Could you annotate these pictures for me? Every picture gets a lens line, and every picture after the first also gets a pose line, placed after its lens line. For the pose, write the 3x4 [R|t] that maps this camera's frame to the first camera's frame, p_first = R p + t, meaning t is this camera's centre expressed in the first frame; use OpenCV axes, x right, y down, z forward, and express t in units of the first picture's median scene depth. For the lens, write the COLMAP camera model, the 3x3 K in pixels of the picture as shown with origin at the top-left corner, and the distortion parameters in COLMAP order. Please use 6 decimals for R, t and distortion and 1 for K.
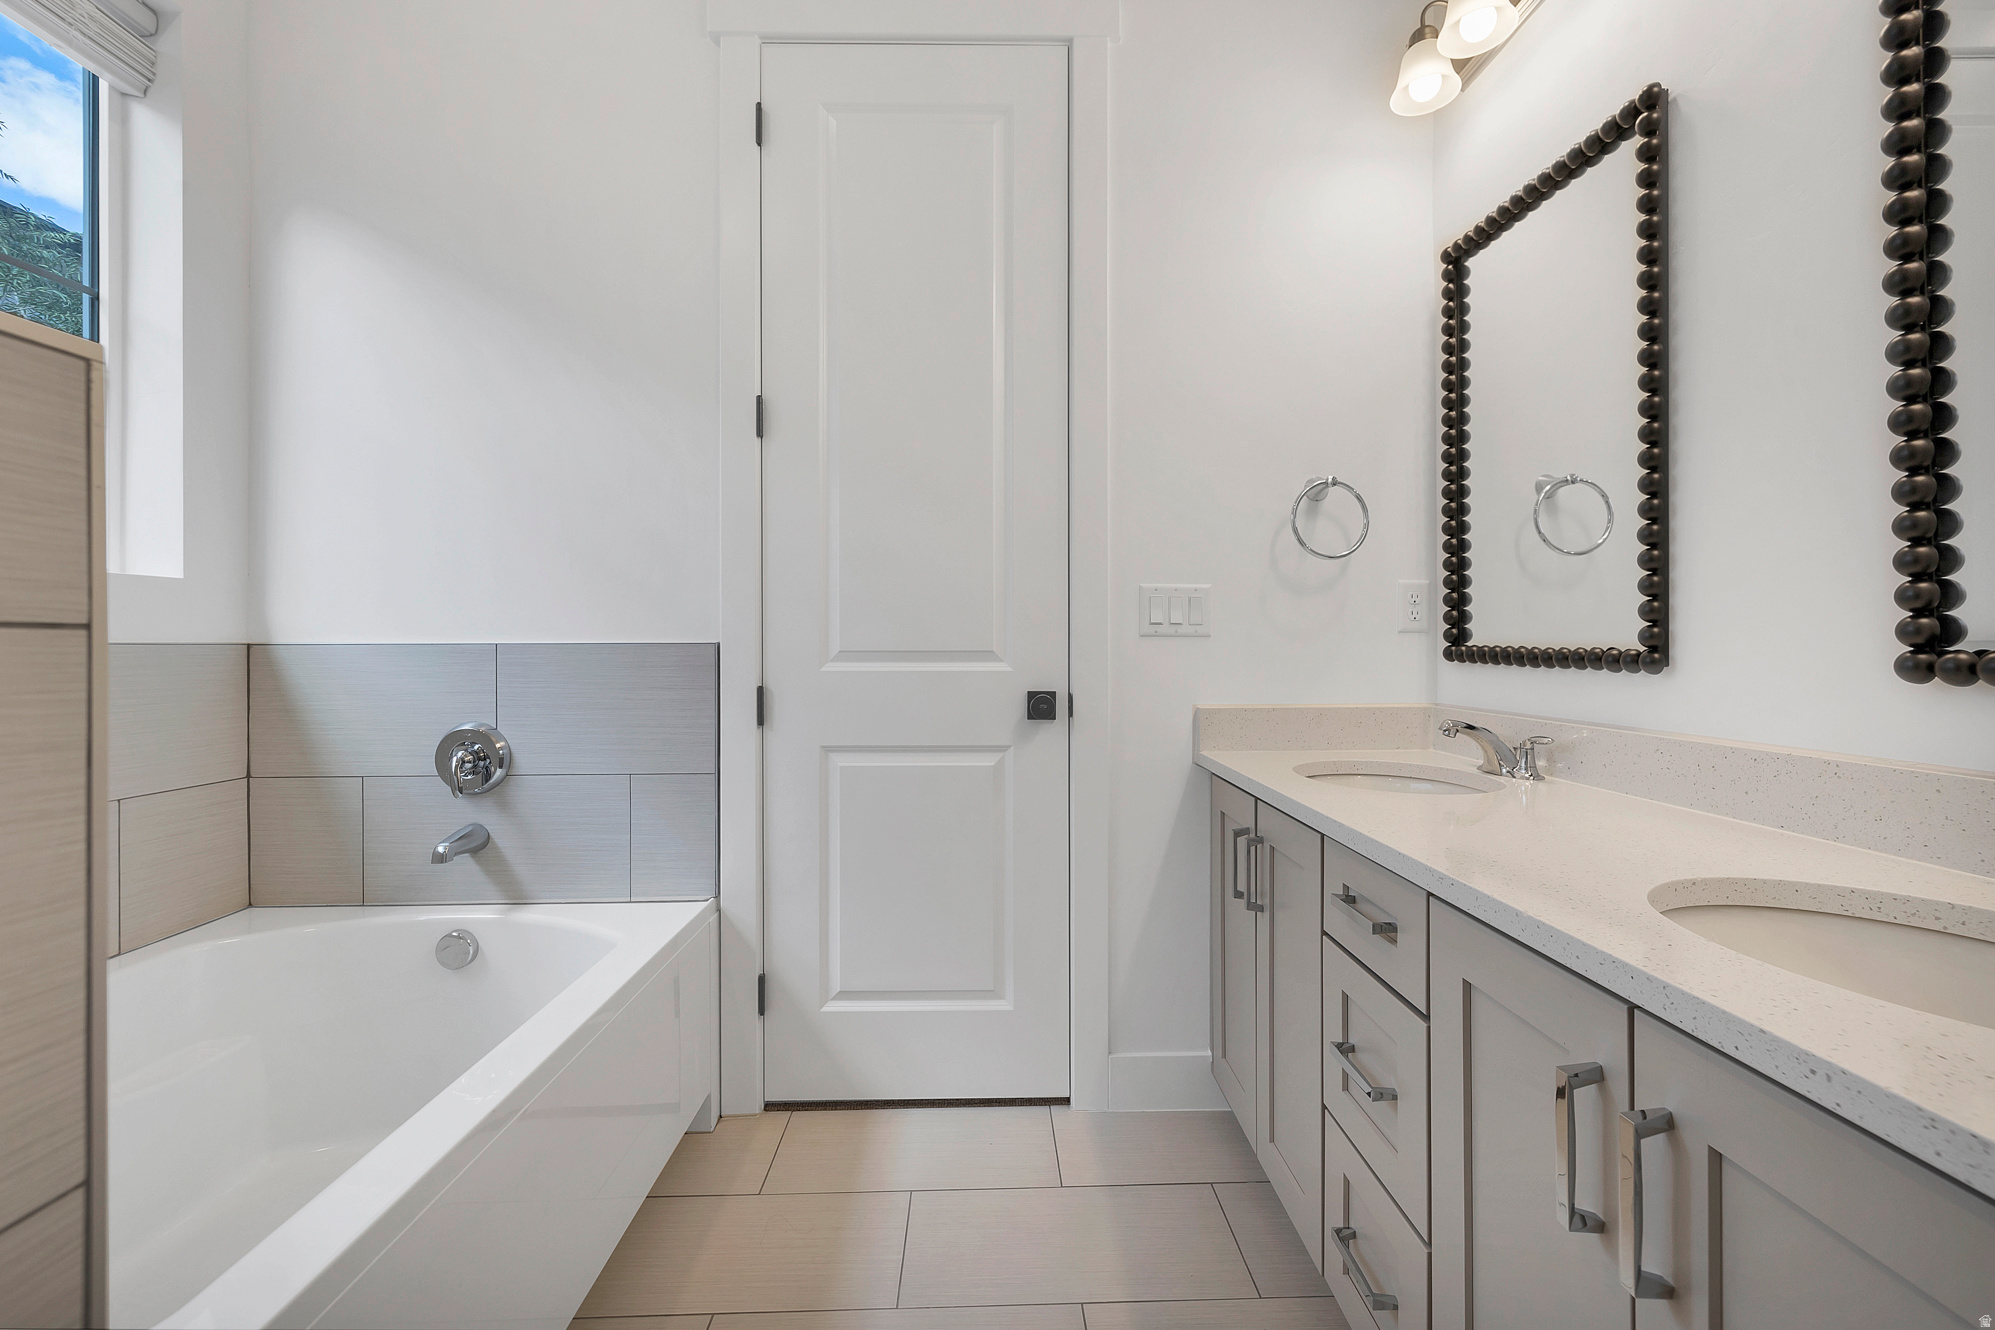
lens RADIAL K [[853.0, 0, 983.4], [0, 853.0, 643.6], [0, 0, 1]] dist [0.001470, -0.000866]
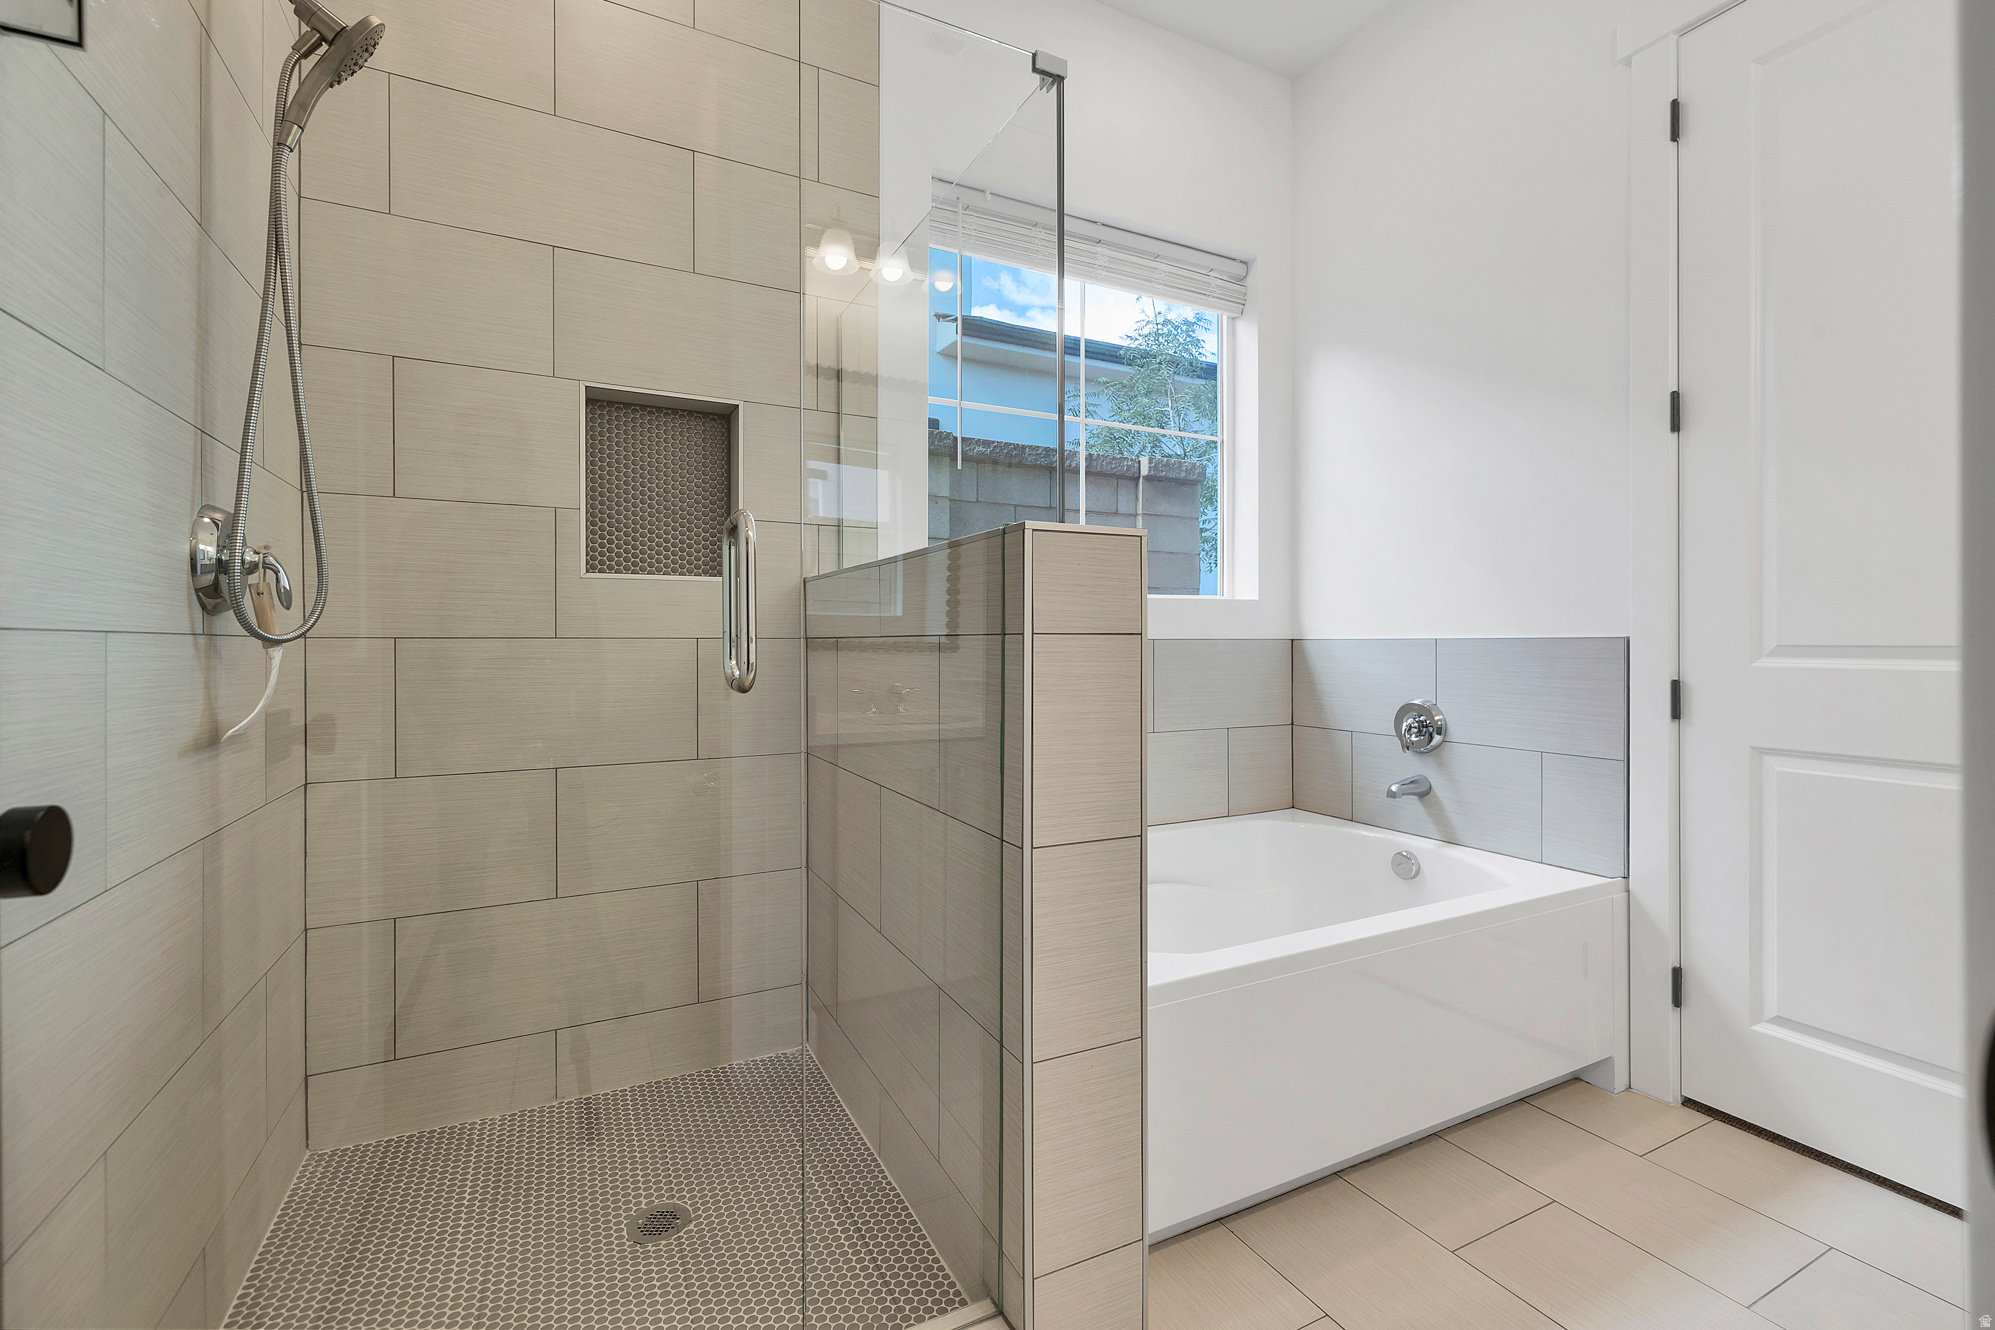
lens RADIAL K [[853.0, 0, 993.2], [0, 853.0, 651.2], [0, 0, 1]] dist [0.001470, -0.000866]
pose [[0.431627, 0.010835, -0.901987, 0.303364], [0.002482, 0.999910, 0.013199, 0.000626], [0.902049, -0.007935, 0.431561, -0.161433]]
